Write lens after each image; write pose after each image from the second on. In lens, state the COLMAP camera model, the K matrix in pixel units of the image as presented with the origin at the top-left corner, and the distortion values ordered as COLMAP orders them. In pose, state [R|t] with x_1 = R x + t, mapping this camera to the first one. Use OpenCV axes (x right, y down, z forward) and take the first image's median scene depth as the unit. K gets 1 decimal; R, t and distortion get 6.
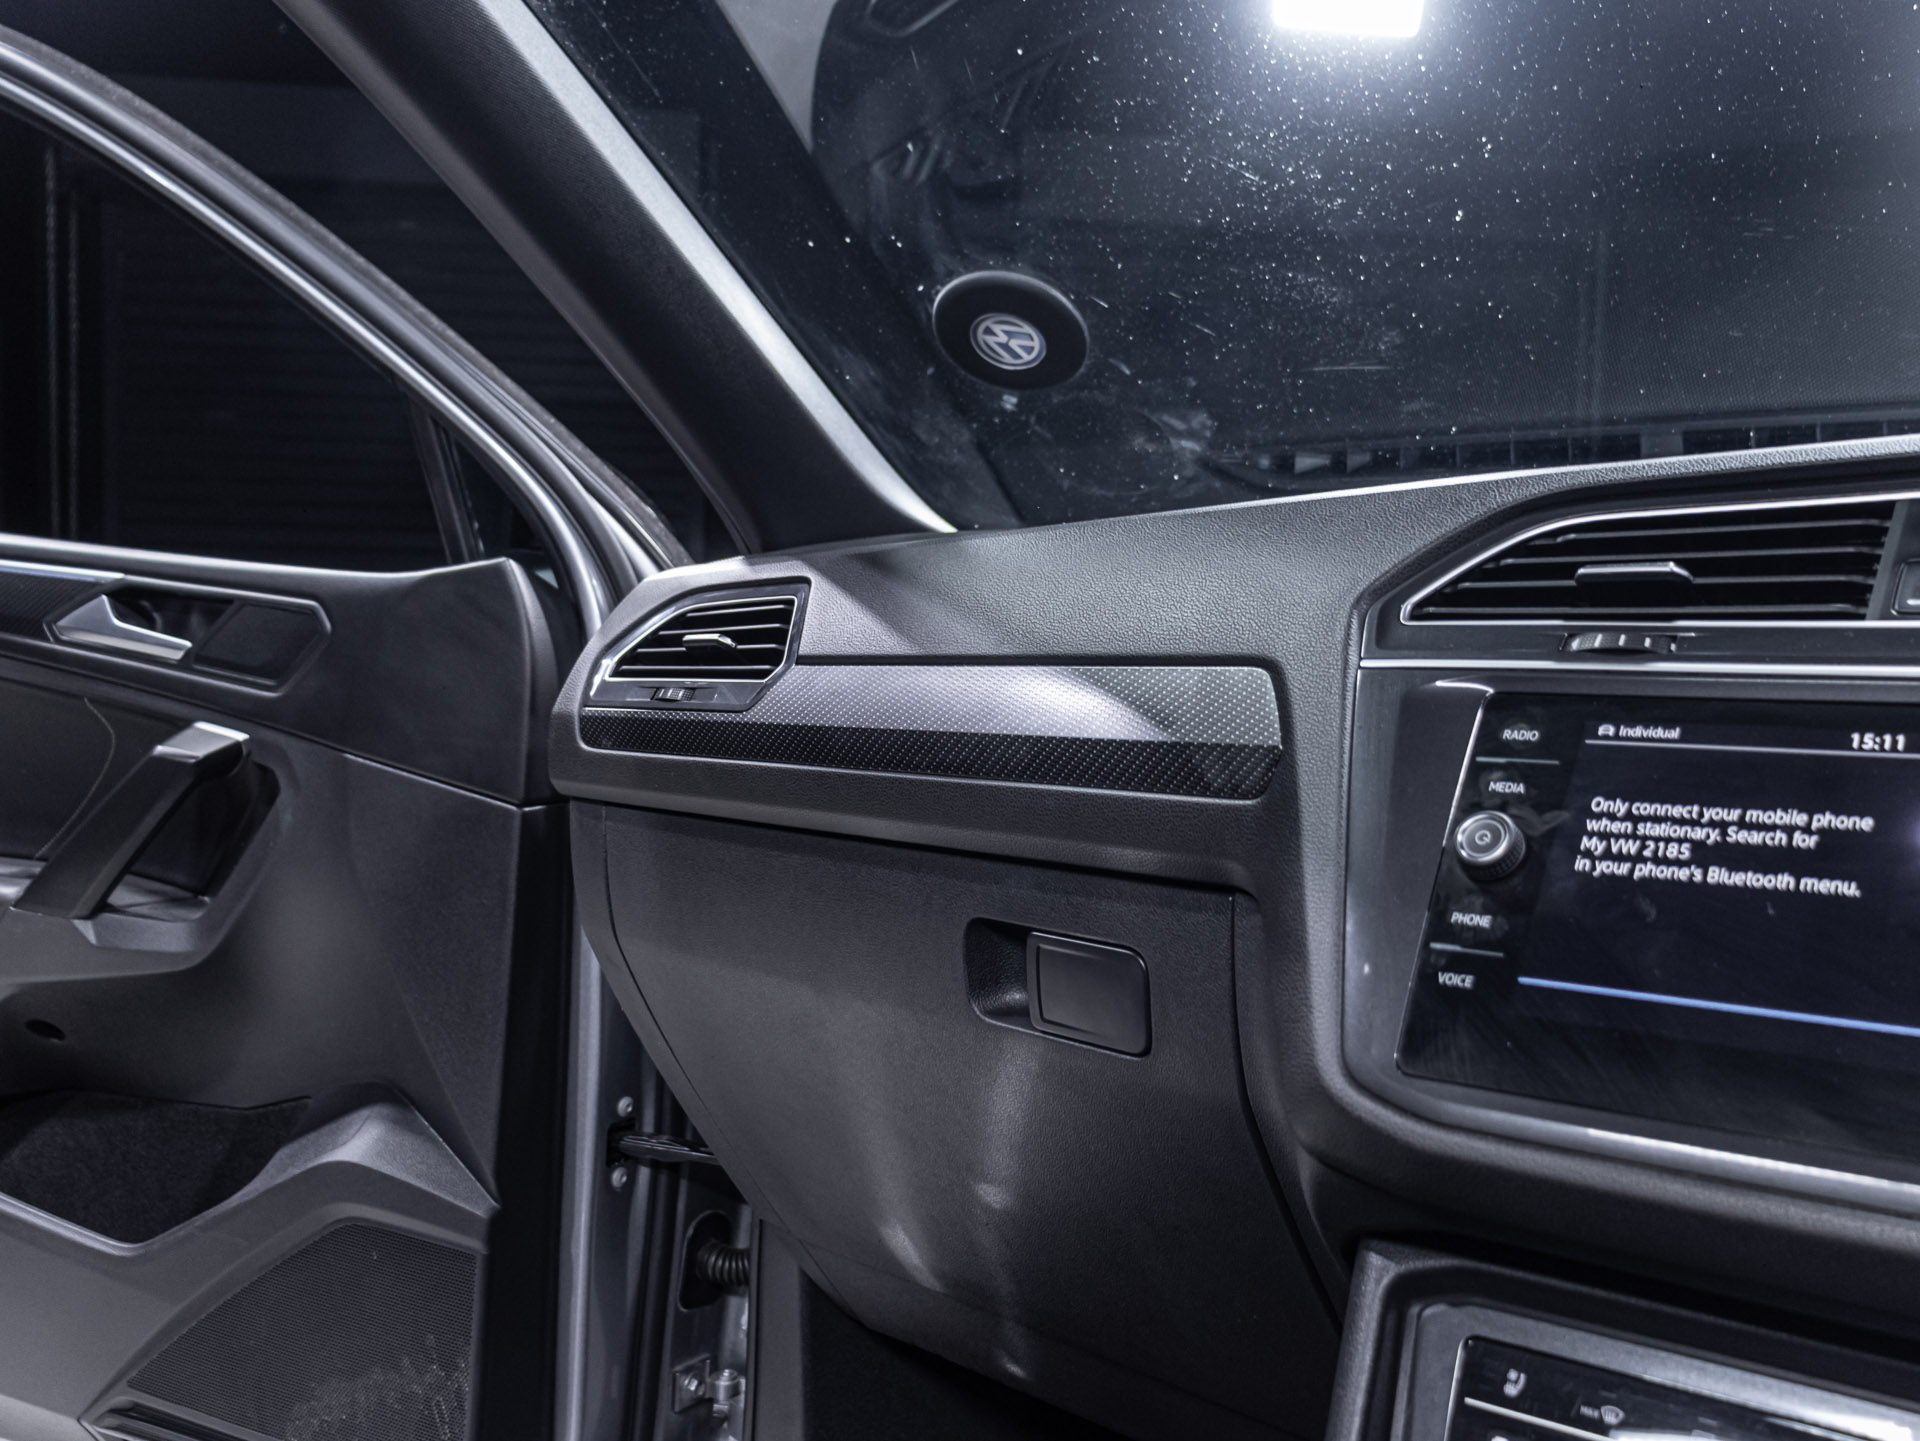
lens RADIAL K [[1716.1, 0, 1072.9], [0, 1716.1, 740.8], [0, 0, 1]] dist [0.009039, -0.002774]
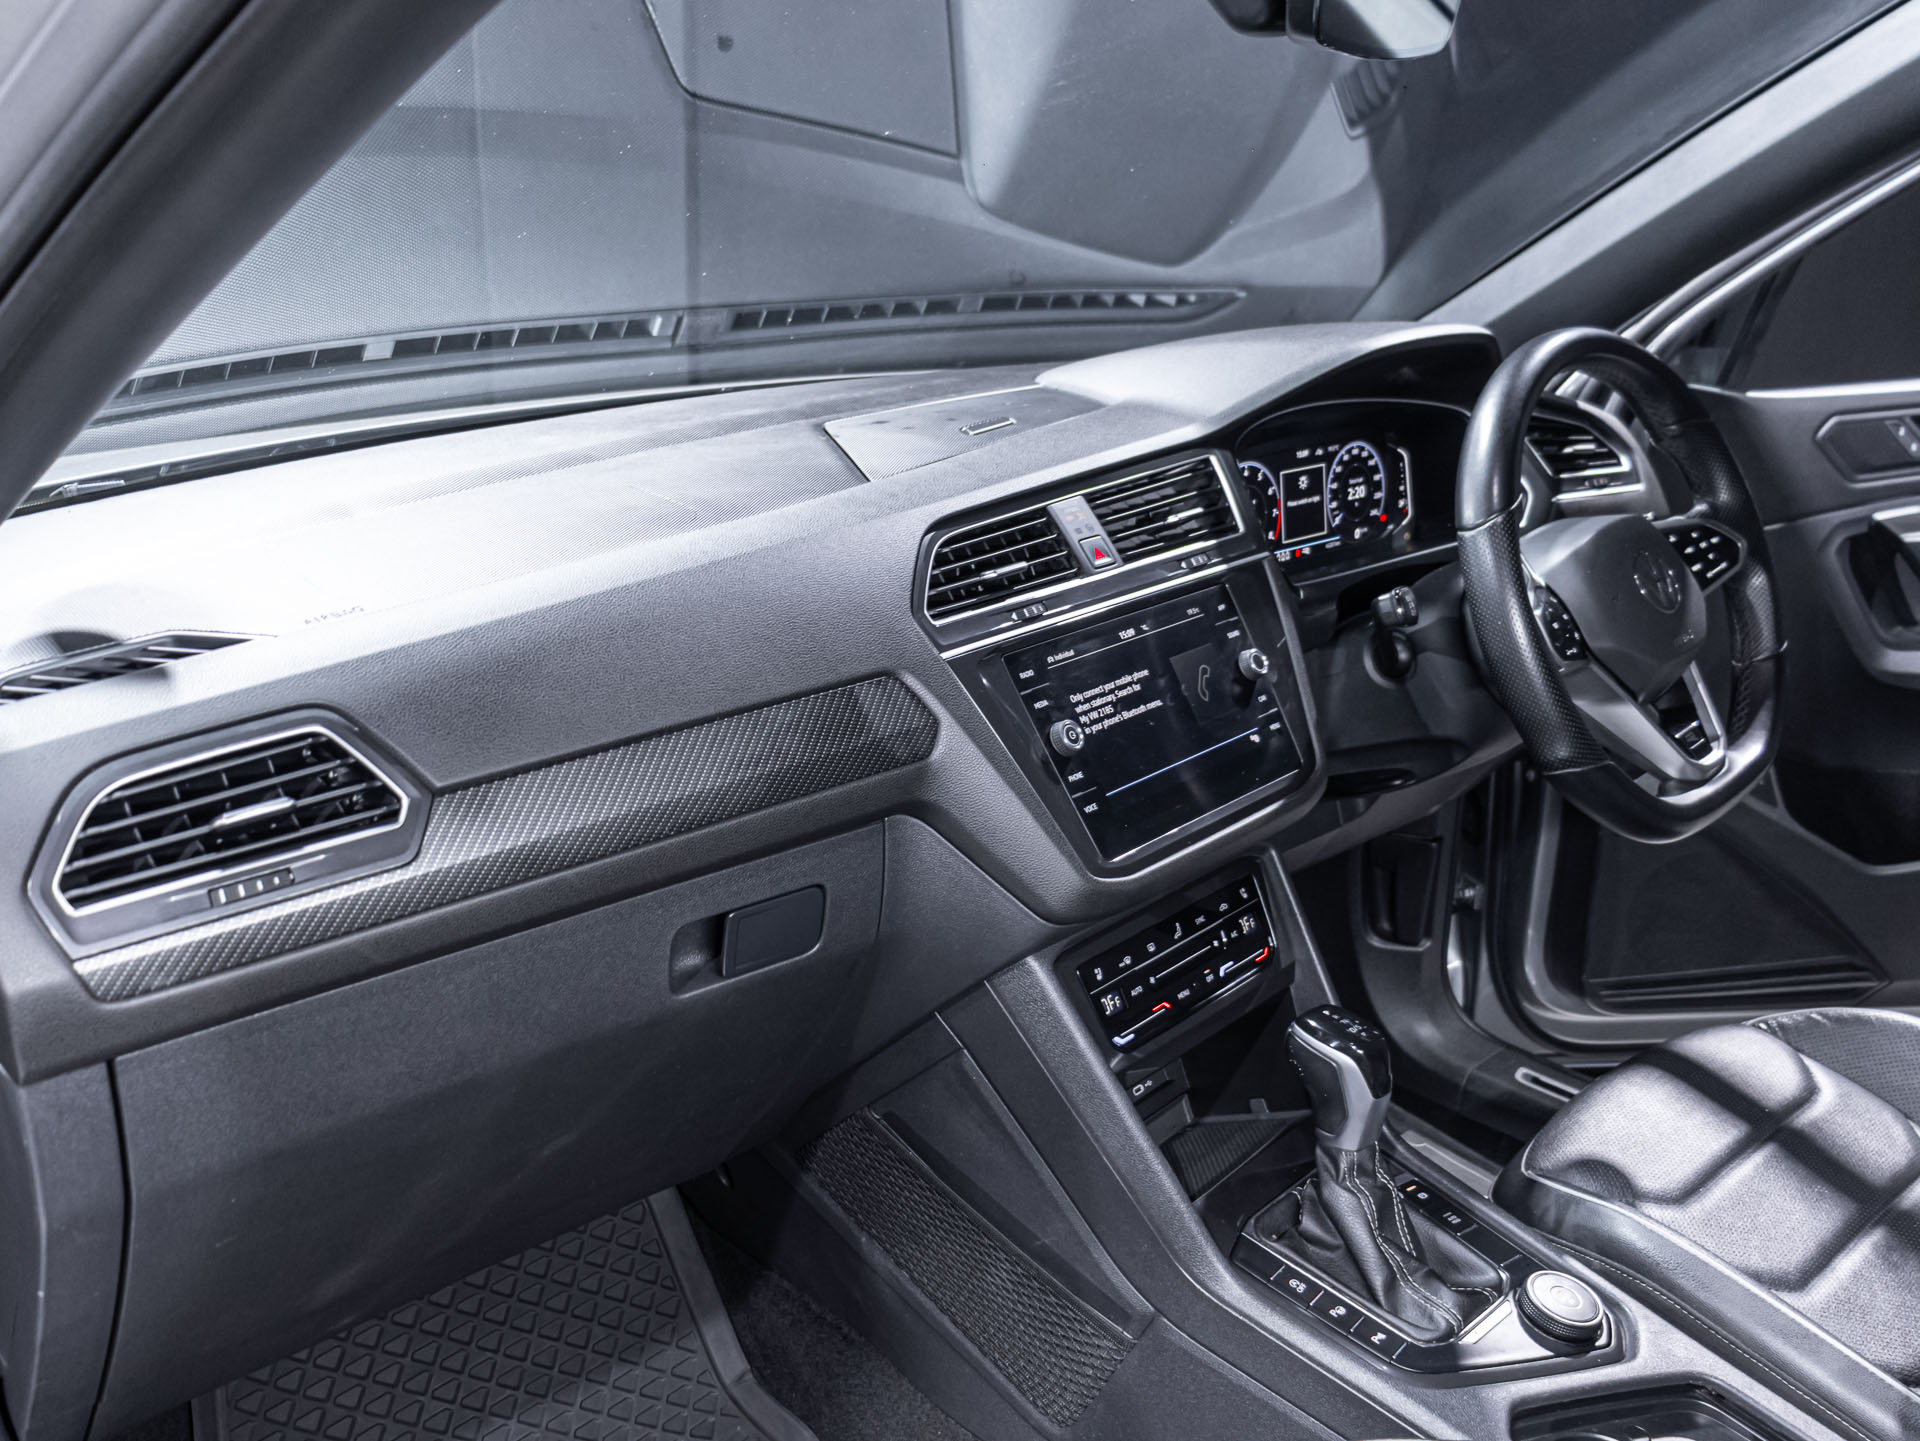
lens RADIAL K [[1716.1, 0, 832.8], [0, 1716.1, 745.6], [0, 0, 1]] dist [0.009039, -0.002774]
pose [[0.128714, -0.357518, 0.924994, -0.964377], [0.045202, 0.933898, 0.354670, -0.382870], [-0.990651, -0.003840, 0.136366, 0.615295]]
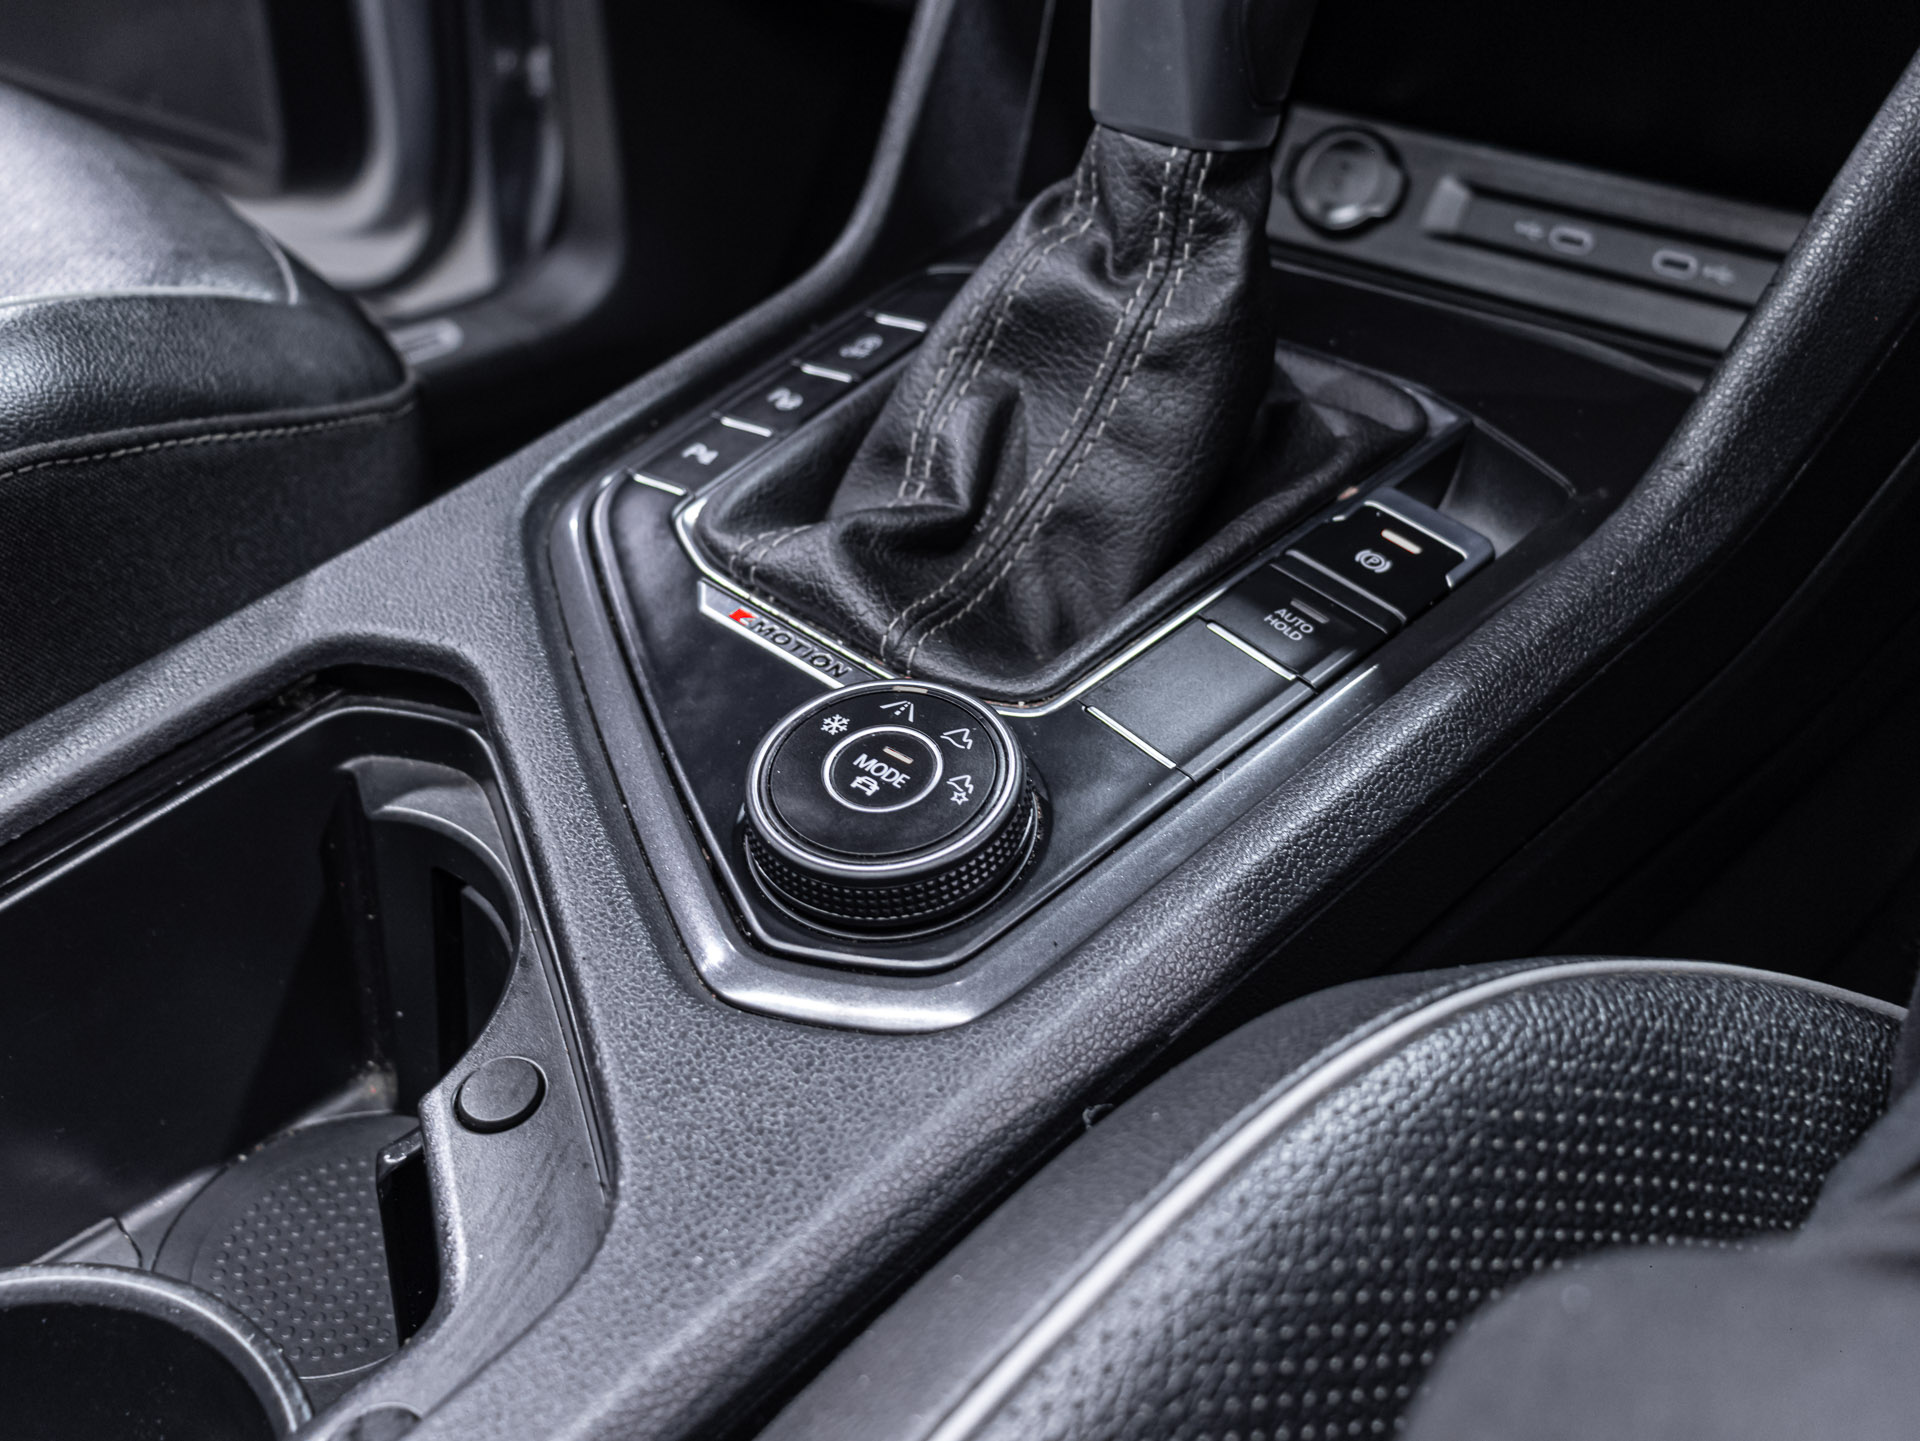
lens RADIAL K [[1716.1, 0, 948.4], [0, 1716.1, 716.5], [0, 0, 1]] dist [0.009039, -0.002774]
pose [[0.999277, 0.023179, -0.030150, 0.091569], [-0.003202, 0.841255, 0.540629, 0.238786], [0.037895, -0.540141, 0.840721, 0.005361]]
